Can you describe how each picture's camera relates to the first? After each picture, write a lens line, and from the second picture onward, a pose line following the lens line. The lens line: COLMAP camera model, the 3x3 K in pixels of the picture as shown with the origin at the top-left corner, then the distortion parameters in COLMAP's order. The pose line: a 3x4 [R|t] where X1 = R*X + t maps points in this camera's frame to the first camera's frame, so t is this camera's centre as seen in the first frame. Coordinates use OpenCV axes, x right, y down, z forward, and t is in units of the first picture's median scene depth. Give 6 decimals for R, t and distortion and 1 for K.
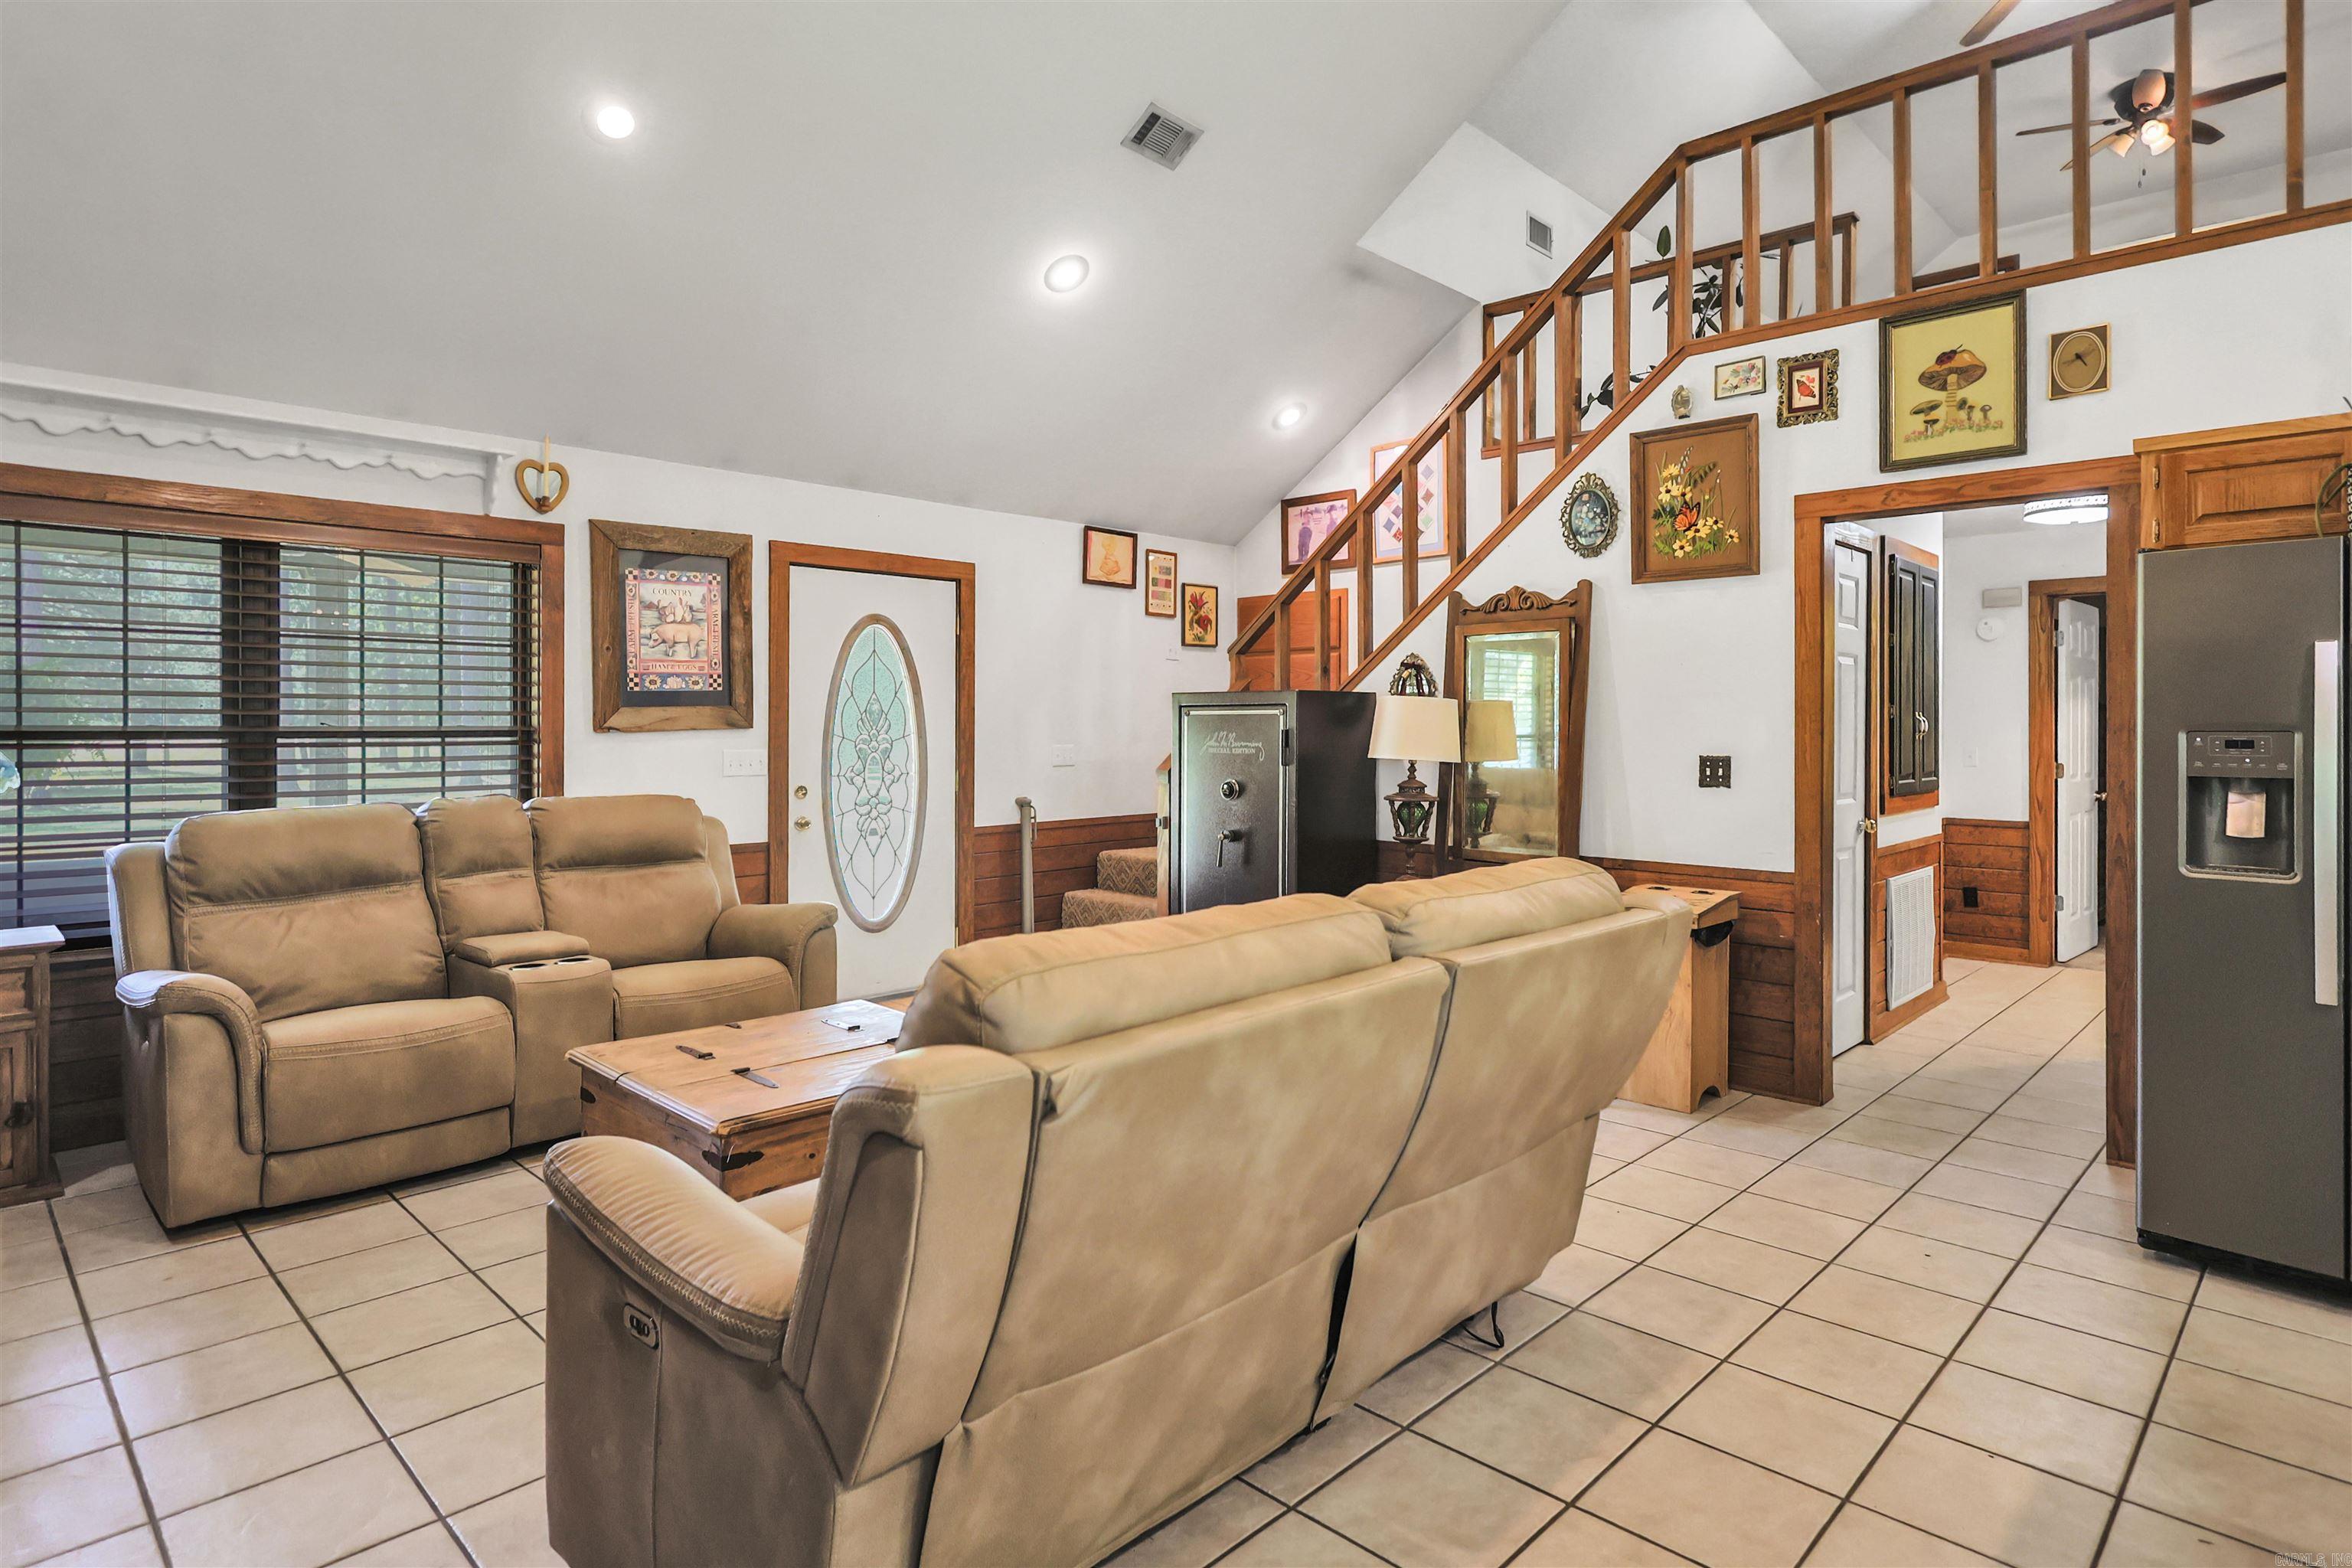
lens RADIAL K [[1229.8, 0, 1219.3], [0, 1229.8, 729.6], [0, 0, 1]] dist [-0.007294, -0.000813]
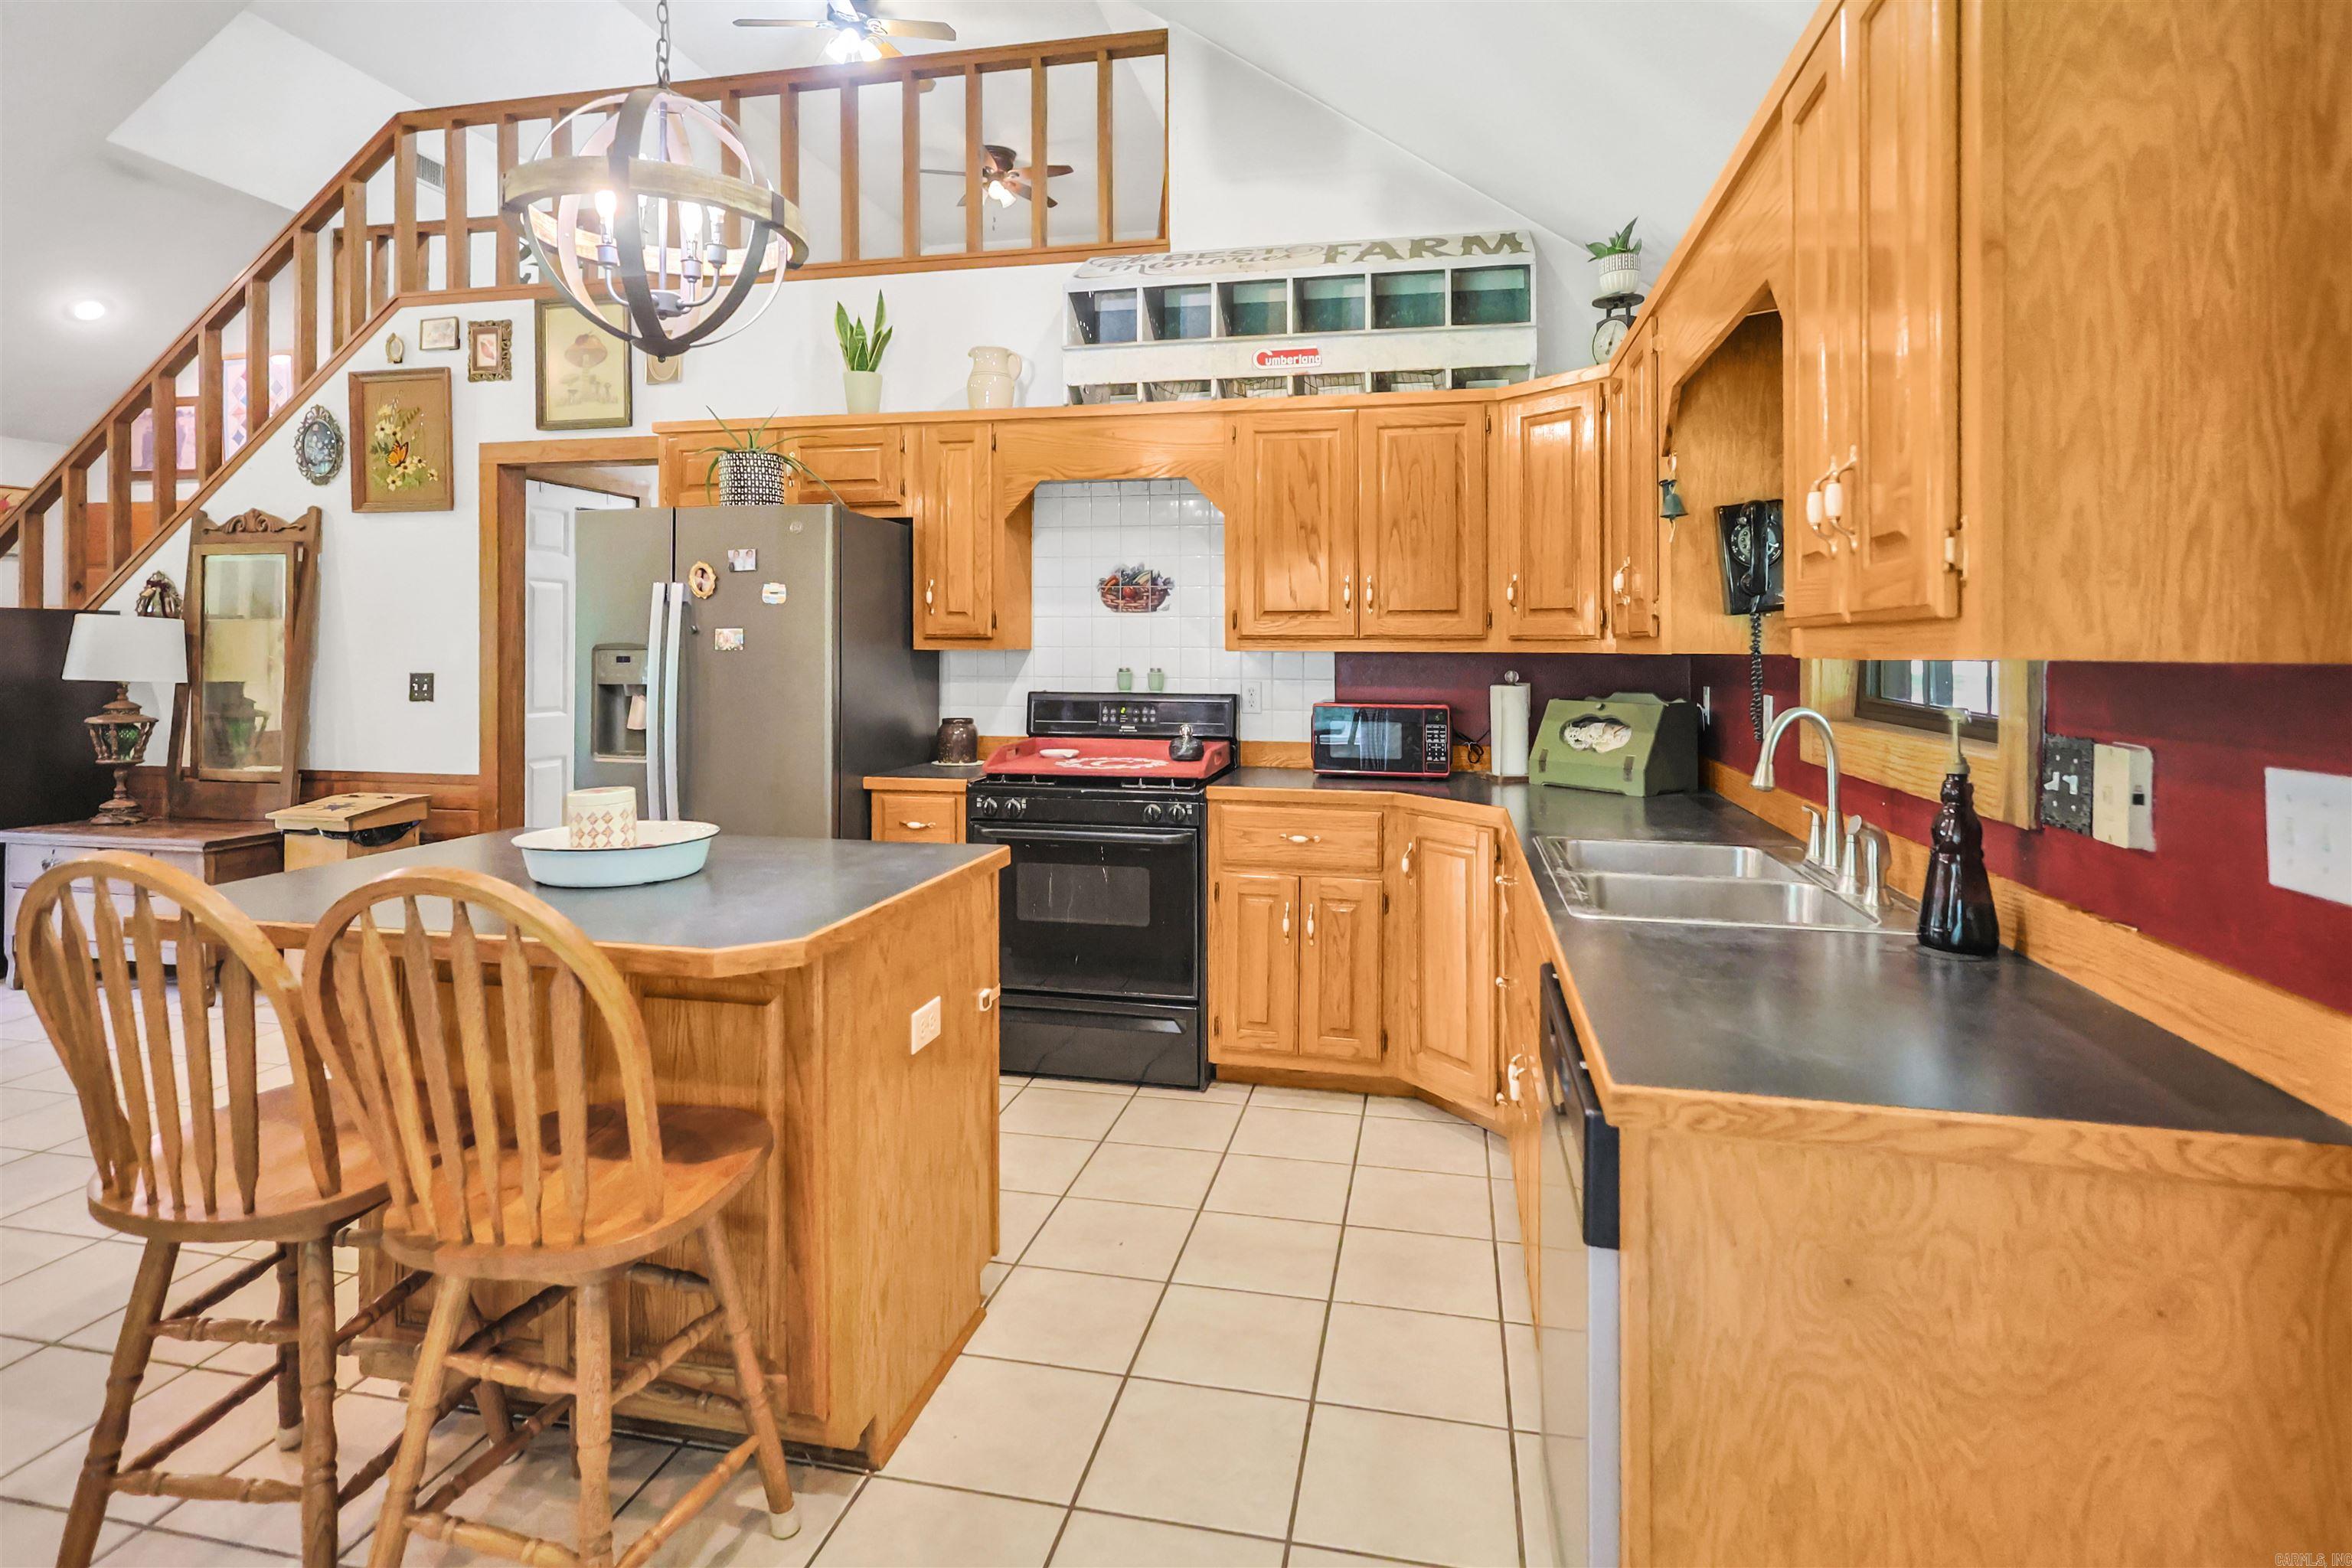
lens RADIAL K [[1150.0, 0, 1184.4], [0, 1150.0, 640.0], [0, 0, 1]] dist [0.002897, 0.000876]
pose [[0.854559, 0.003318, 0.519344, 0.441029], [0.001792, 0.999955, -0.009337, 0.002717], [-0.519352, 0.008909, 0.854514, -0.234147]]
